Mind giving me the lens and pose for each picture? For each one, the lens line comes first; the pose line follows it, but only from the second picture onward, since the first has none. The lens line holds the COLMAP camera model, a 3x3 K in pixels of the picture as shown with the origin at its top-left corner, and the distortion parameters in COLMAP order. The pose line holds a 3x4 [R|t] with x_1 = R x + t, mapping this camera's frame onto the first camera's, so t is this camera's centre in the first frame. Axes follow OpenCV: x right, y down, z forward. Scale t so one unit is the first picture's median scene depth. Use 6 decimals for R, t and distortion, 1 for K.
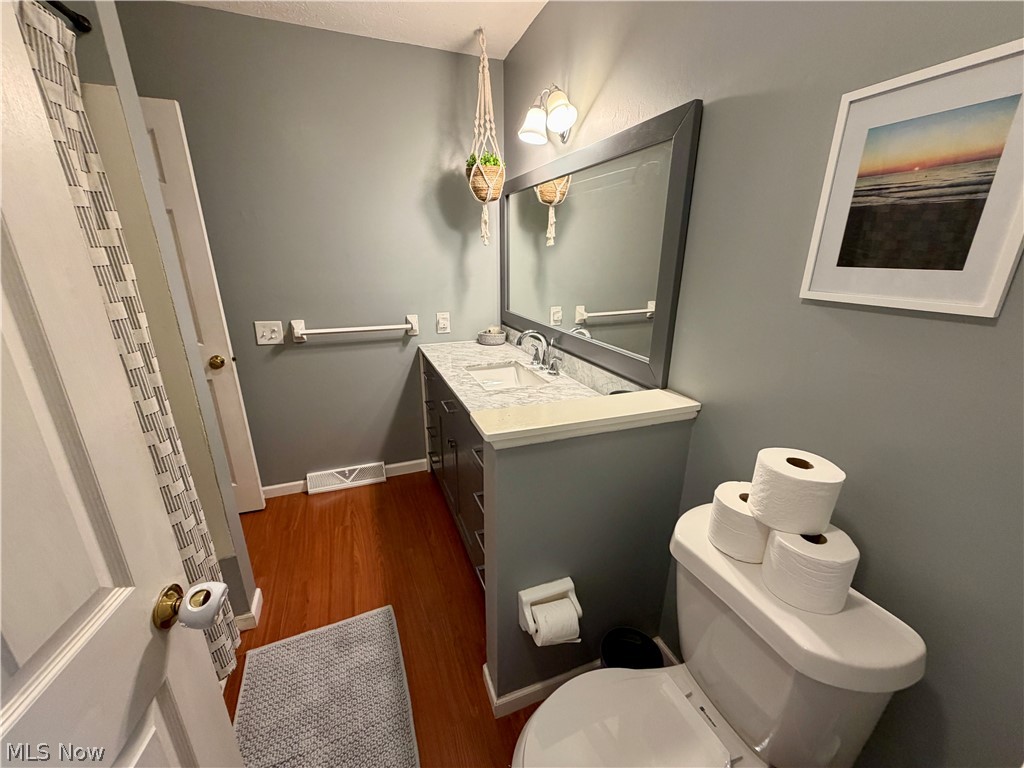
lens RADIAL K [[405.7, 0, 509.6], [0, 405.7, 385.8], [0, 0, 1]] dist [0.000274, -0.000068]
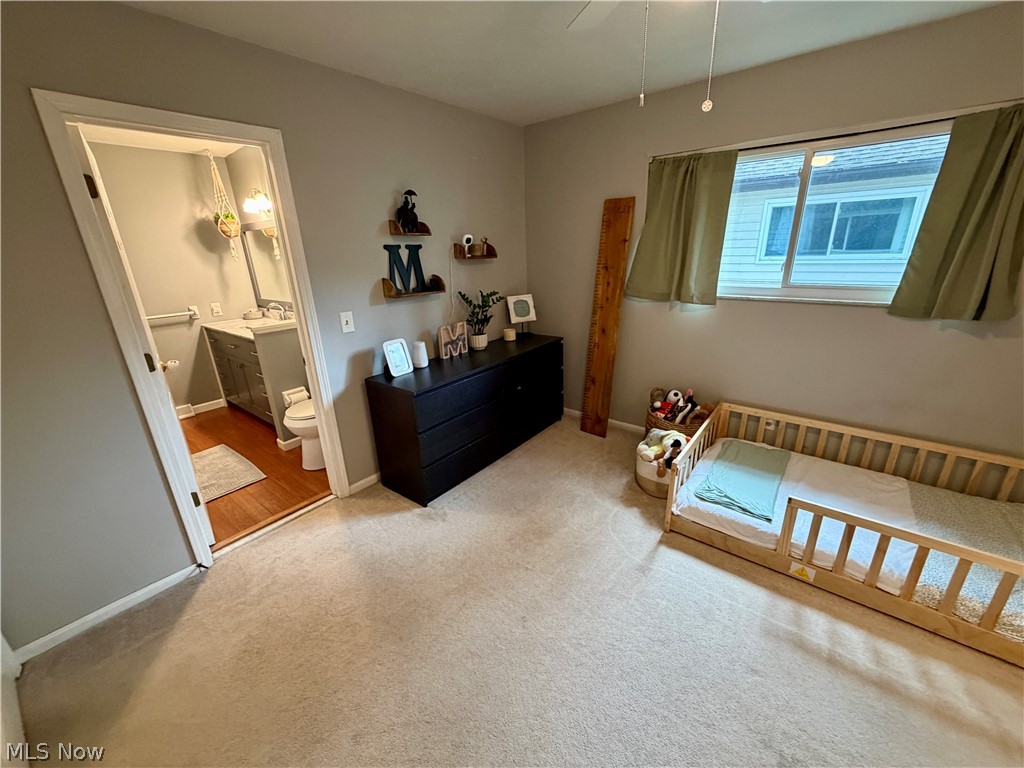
lens RADIAL K [[405.7, 0, 509.6], [0, 405.7, 385.8], [0, 0, 1]] dist [0.000274, -0.000068]
pose [[0.866447, -0.195819, 0.459266, 0.054037], [0.190431, 0.979952, 0.058561, 0.306254], [-0.461526, 0.036719, 0.886367, -1.086865]]
